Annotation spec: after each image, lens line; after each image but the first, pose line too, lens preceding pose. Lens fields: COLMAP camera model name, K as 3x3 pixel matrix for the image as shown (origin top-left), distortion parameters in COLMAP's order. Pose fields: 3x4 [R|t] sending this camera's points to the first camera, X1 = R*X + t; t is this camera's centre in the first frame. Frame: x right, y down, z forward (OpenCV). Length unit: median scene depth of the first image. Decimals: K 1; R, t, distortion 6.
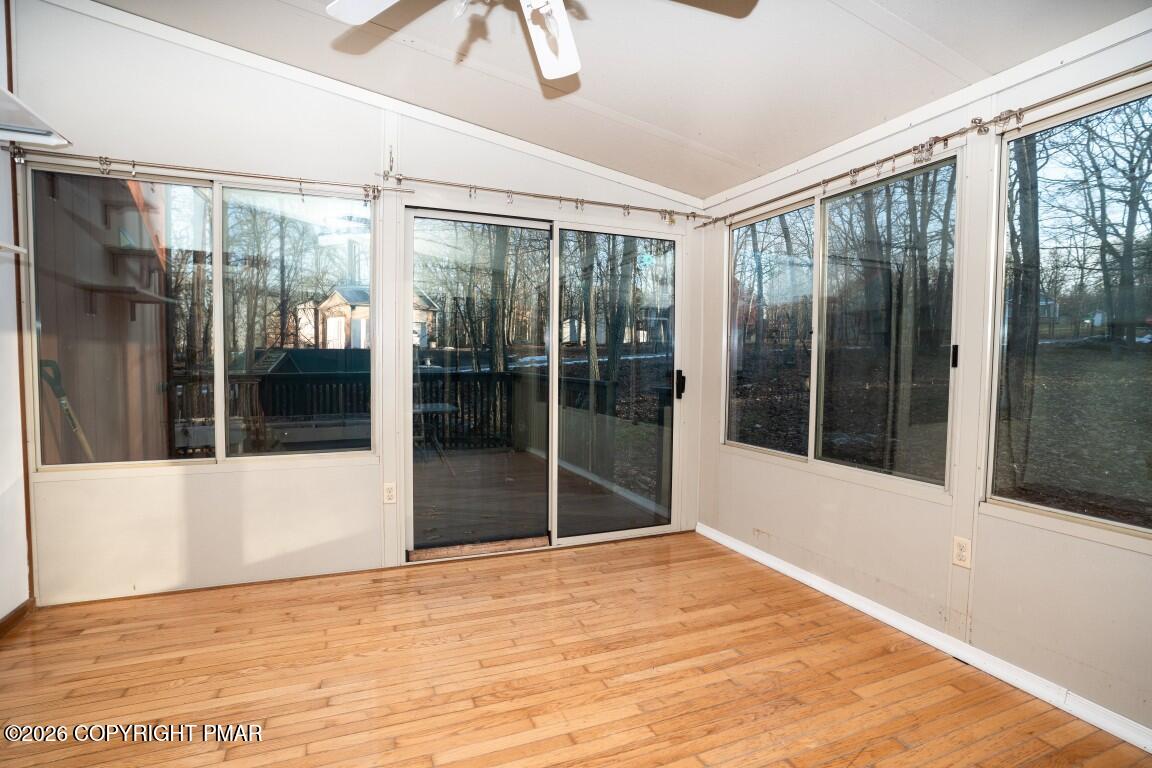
lens RADIAL K [[559.9, 0, 571.9], [0, 559.9, 383.8], [0, 0, 1]] dist [-0.092262, 0.037505]
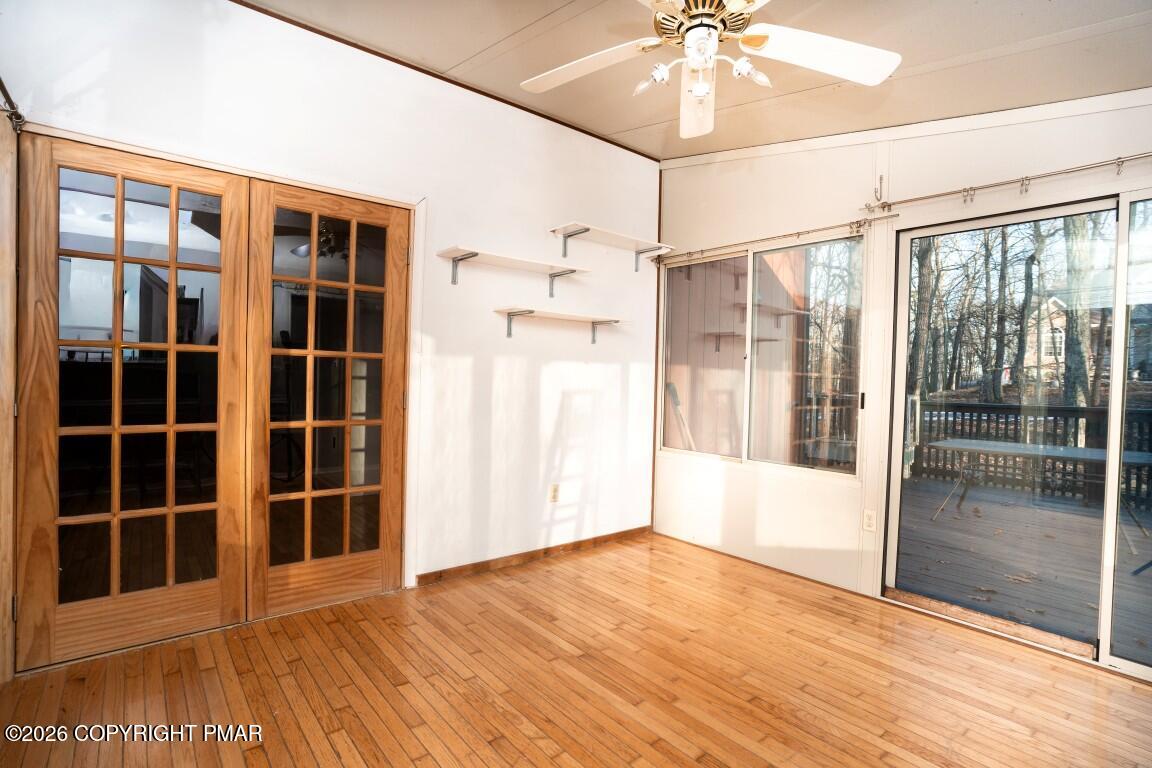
lens RADIAL K [[559.9, 0, 571.9], [0, 559.9, 383.8], [0, 0, 1]] dist [-0.092262, 0.037505]
pose [[0.278759, 0.010495, -0.960304, 0.516366], [-0.065182, 0.997841, -0.008016, -0.006890], [0.958147, 0.064829, 0.278841, 0.215268]]
